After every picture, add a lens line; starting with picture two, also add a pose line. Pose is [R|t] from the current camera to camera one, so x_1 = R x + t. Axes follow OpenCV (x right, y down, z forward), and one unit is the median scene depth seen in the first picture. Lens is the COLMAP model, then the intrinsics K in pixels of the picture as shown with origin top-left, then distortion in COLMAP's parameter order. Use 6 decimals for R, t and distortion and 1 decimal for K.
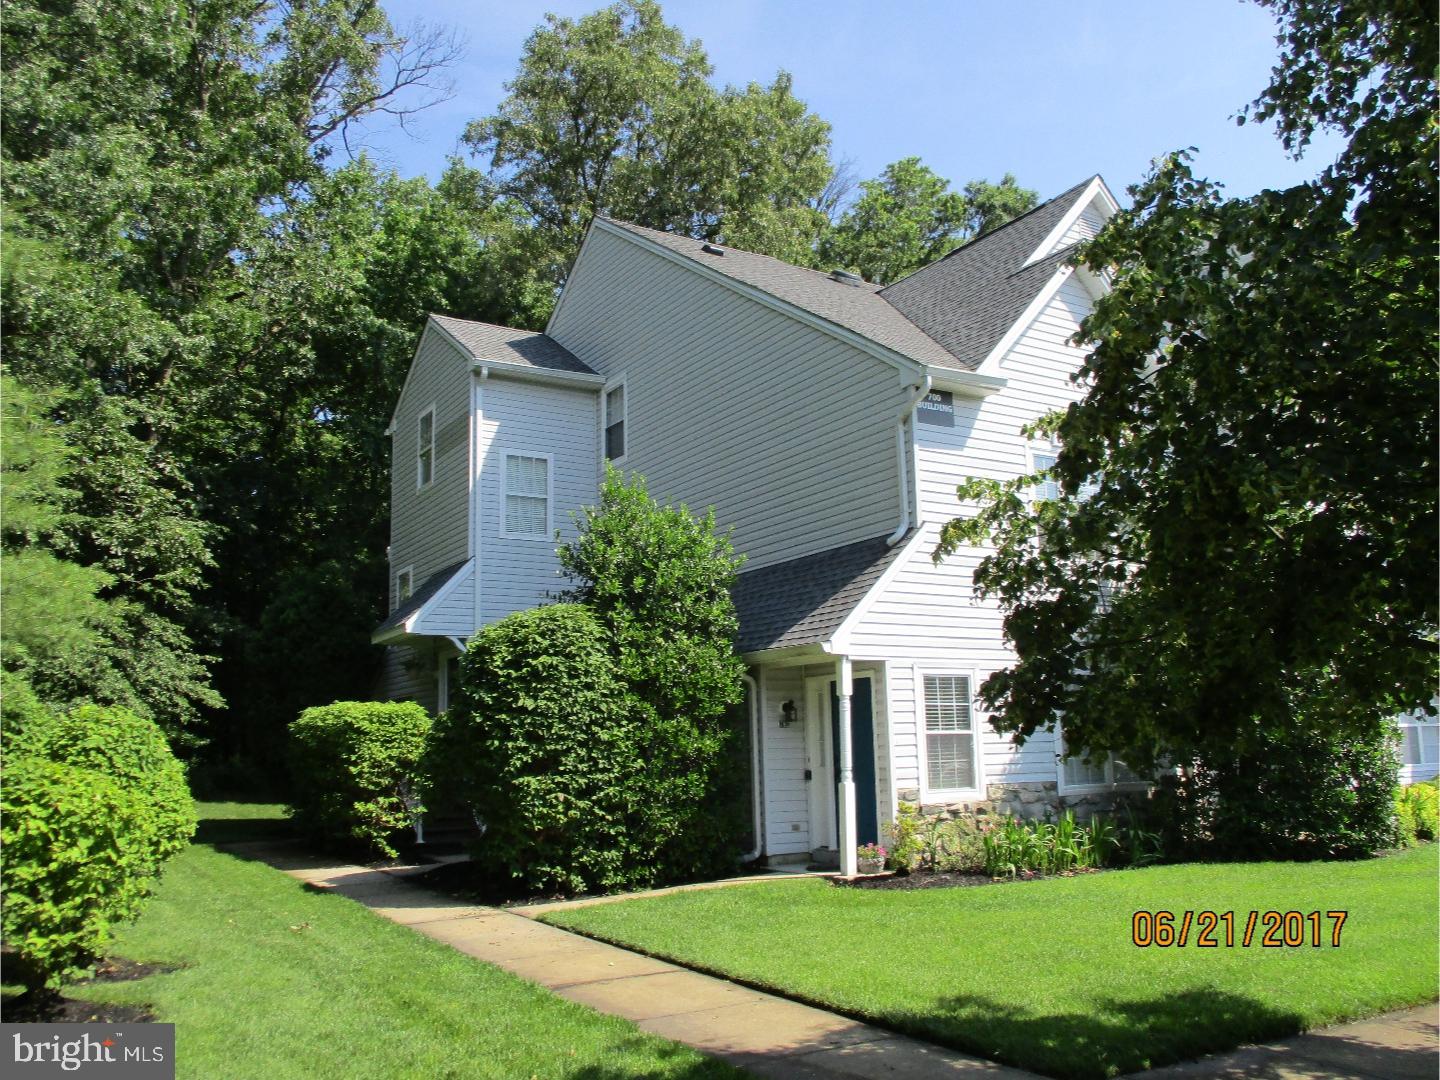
lens RADIAL K [[1201.4, 0, 722.3], [0, 1201.4, 552.1], [0, 0, 1]] dist [-0.029214, 0.022620]
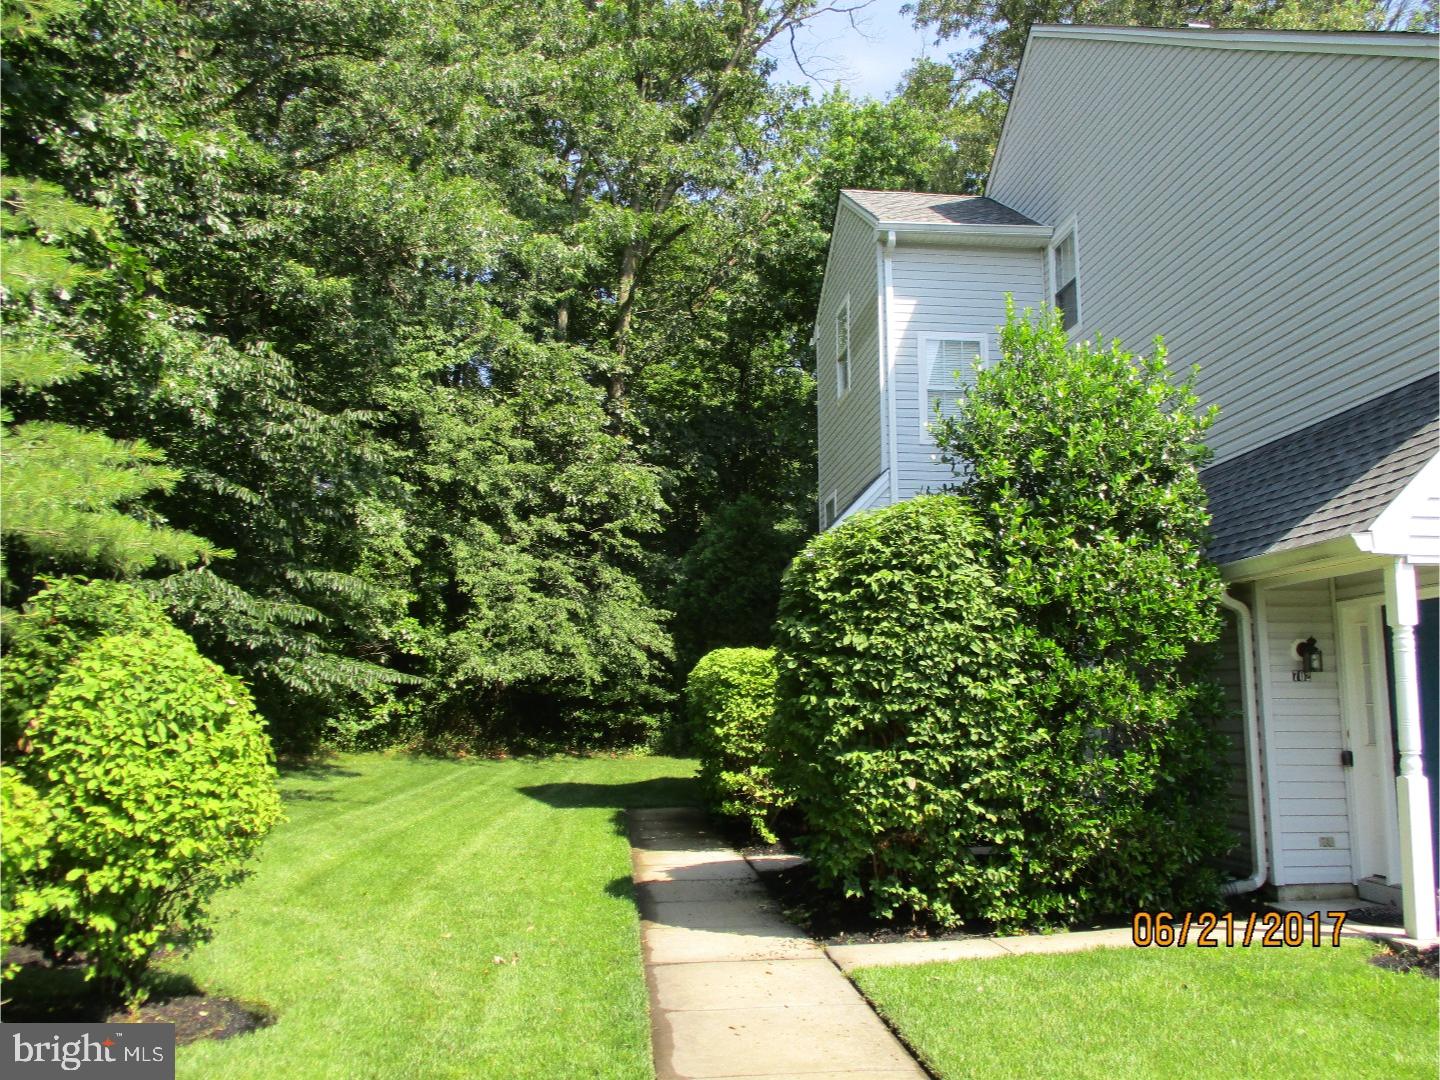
lens RADIAL K [[1201.4, 0, 722.3], [0, 1201.4, 552.1], [0, 0, 1]] dist [-0.029214, 0.022620]
pose [[0.902673, -0.037237, -0.428714, 0.054513], [0.051979, 0.998390, 0.022725, 0.054928], [0.427177, -0.042798, 0.903154, 0.350573]]
